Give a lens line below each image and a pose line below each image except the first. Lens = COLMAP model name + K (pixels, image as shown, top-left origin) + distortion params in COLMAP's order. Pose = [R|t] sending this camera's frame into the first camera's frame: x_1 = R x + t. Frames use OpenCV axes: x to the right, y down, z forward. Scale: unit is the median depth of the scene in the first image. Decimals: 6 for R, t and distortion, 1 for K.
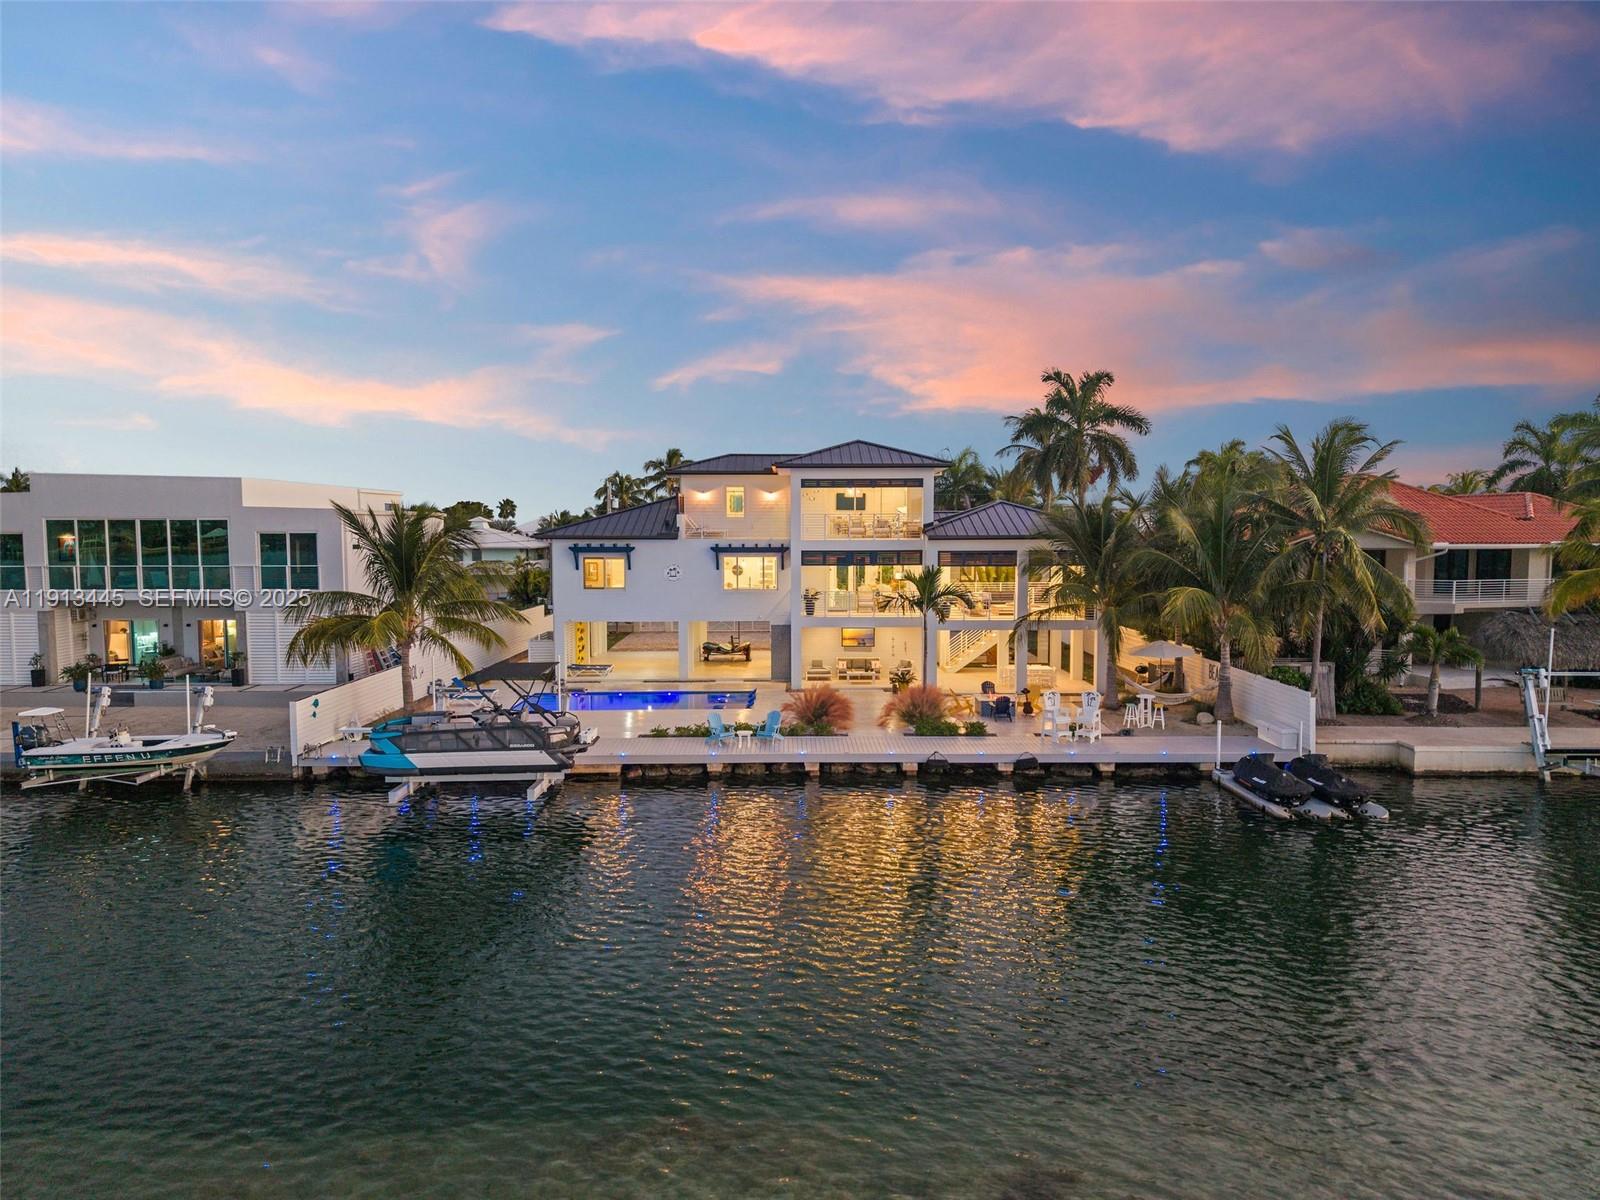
lens RADIAL K [[1071.3, 0, 800.0], [0, 1071.3, 600.0], [0, 0, 1]] dist [0.001602, 0.000238]
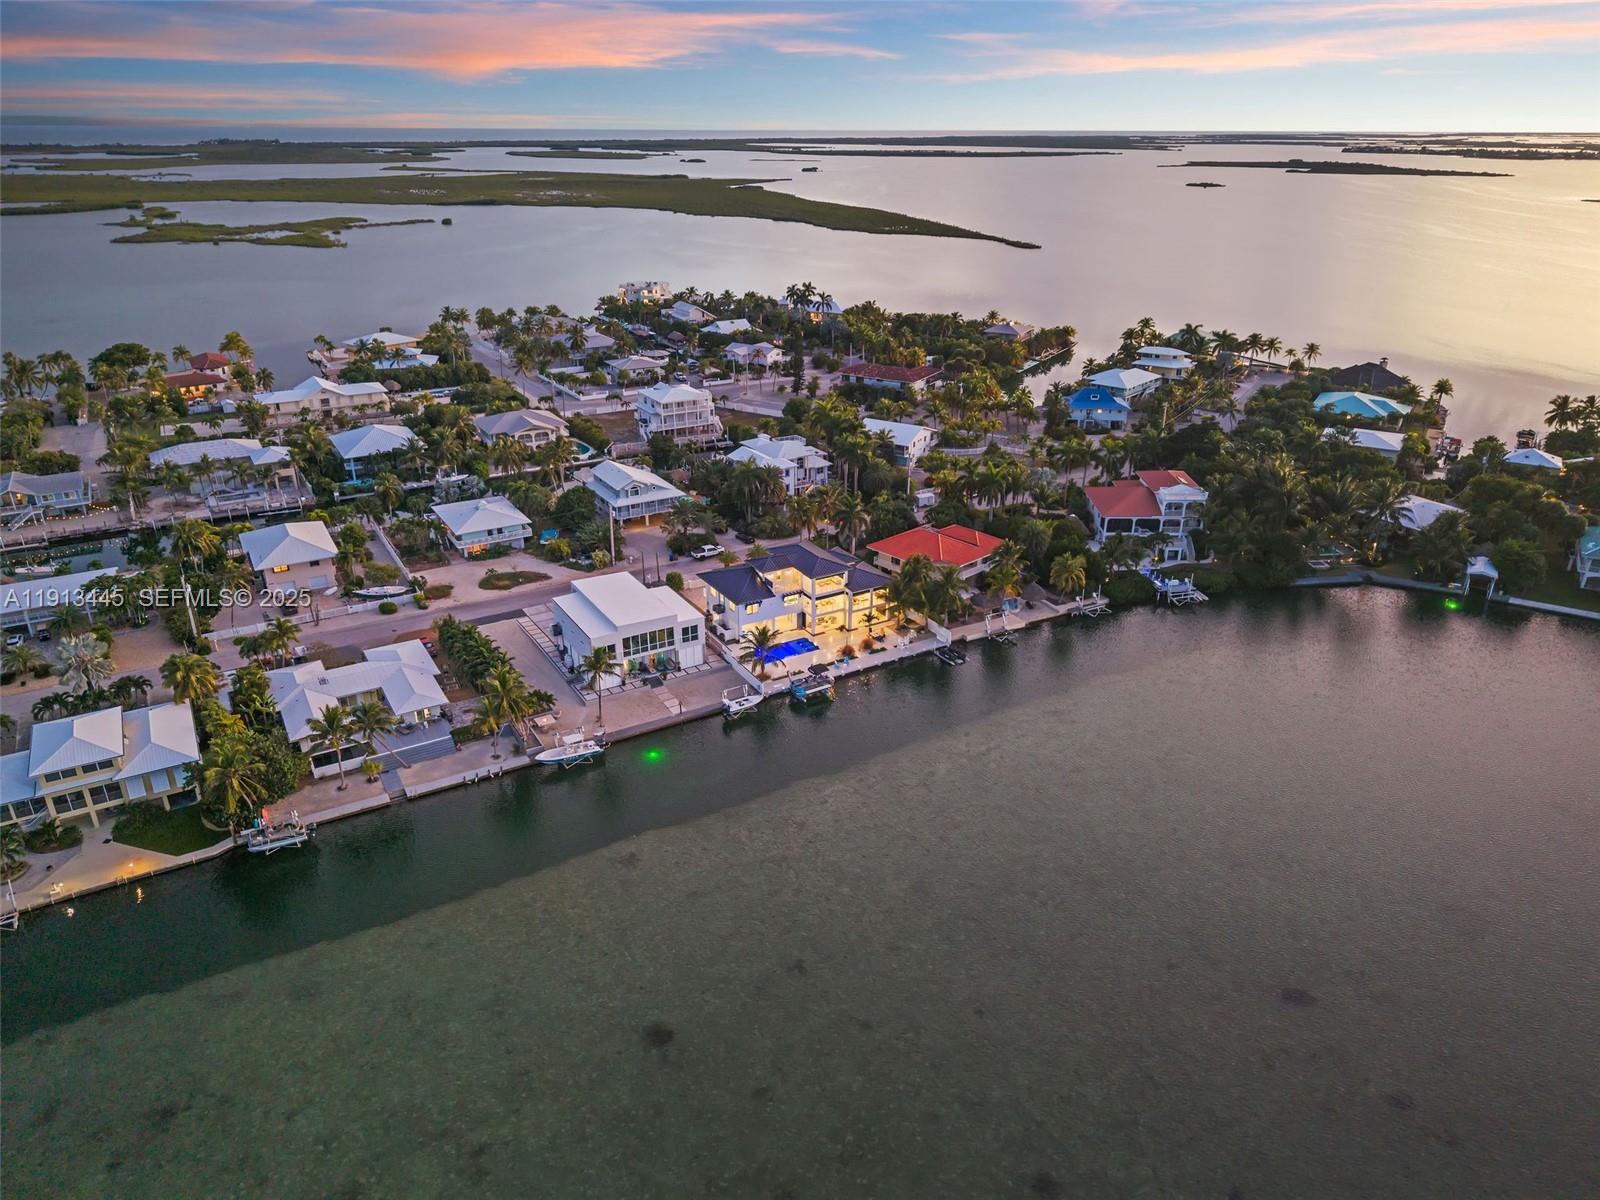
lens RADIAL K [[1071.3, 0, 800.0], [0, 1071.3, 600.0], [0, 0, 1]] dist [0.001602, 0.000238]
pose [[0.847657, -0.202162, 0.490519, -1.798741], [0.024721, 0.938602, 0.344114, -1.272796], [-0.529969, -0.279564, 0.800610, -1.816268]]
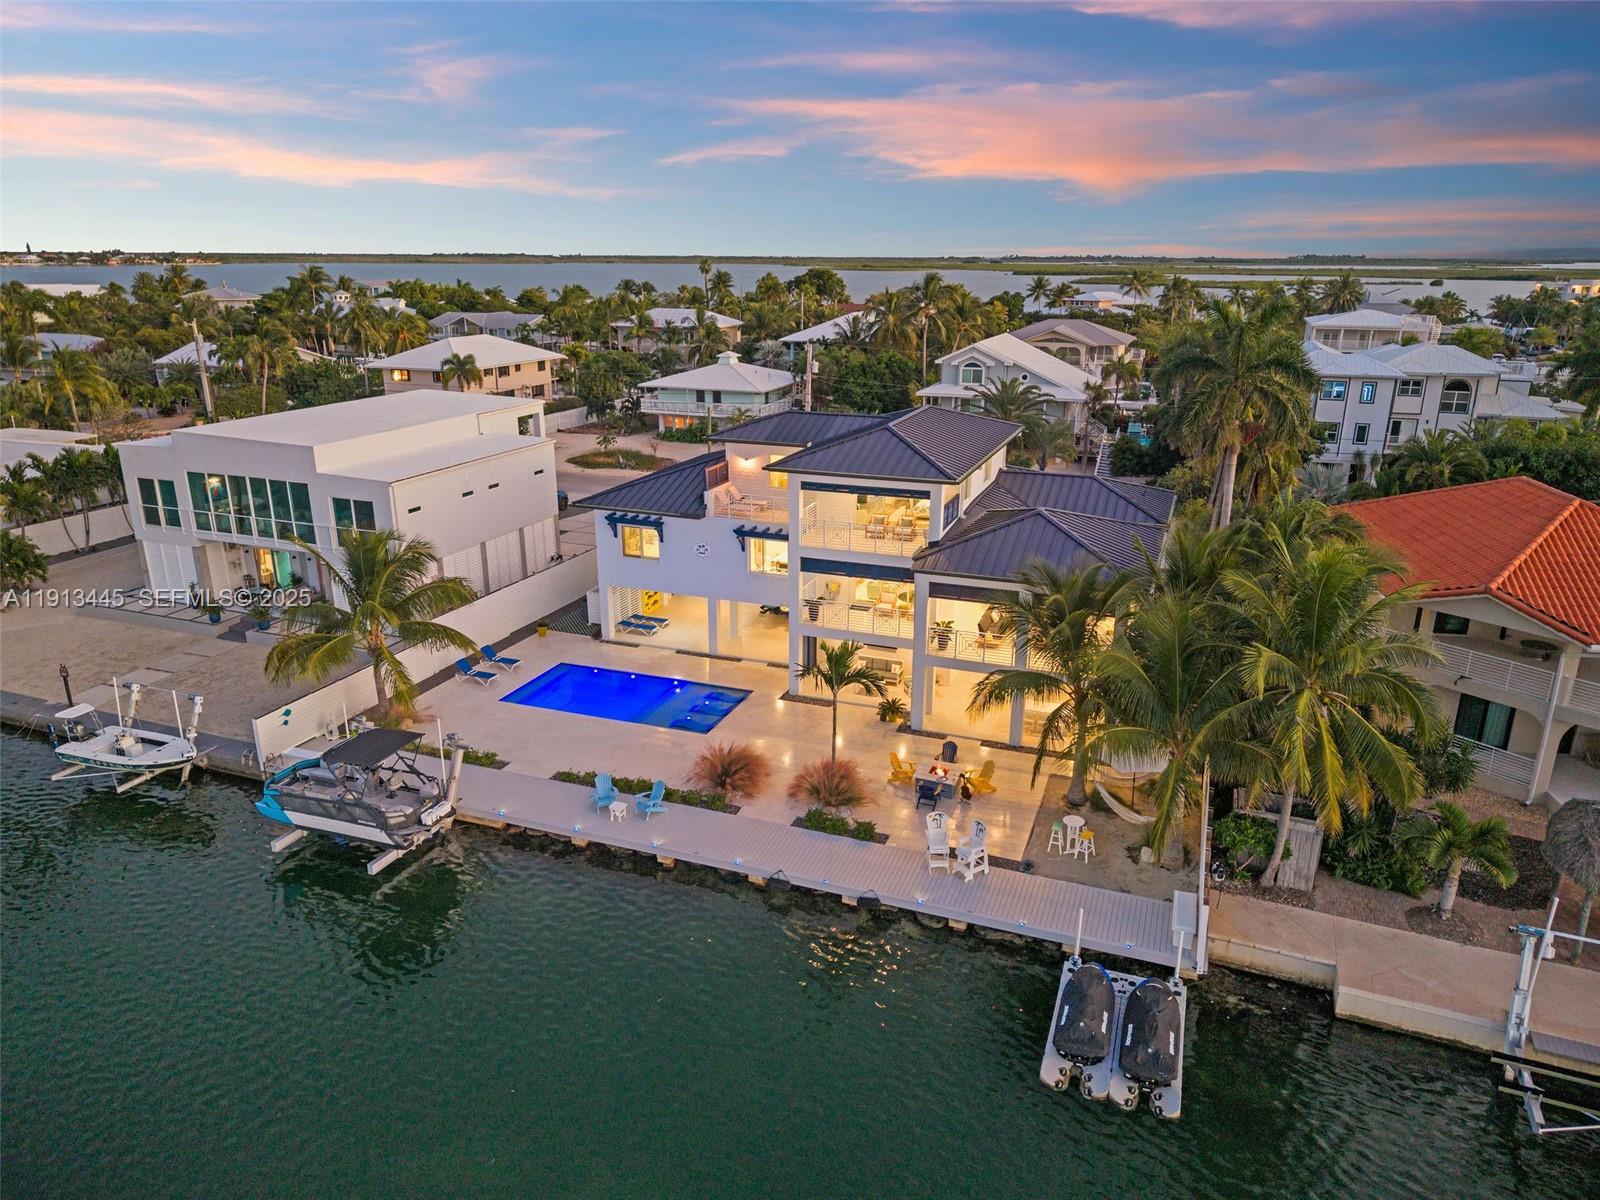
lens RADIAL K [[1071.3, 0, 800.0], [0, 1071.3, 600.0], [0, 0, 1]] dist [0.001602, 0.000238]
pose [[0.932611, 0.114266, -0.342315, 0.332856], [-0.030187, 0.969925, 0.241524, -0.240603], [0.359618, -0.214915, 0.908012, 0.150508]]
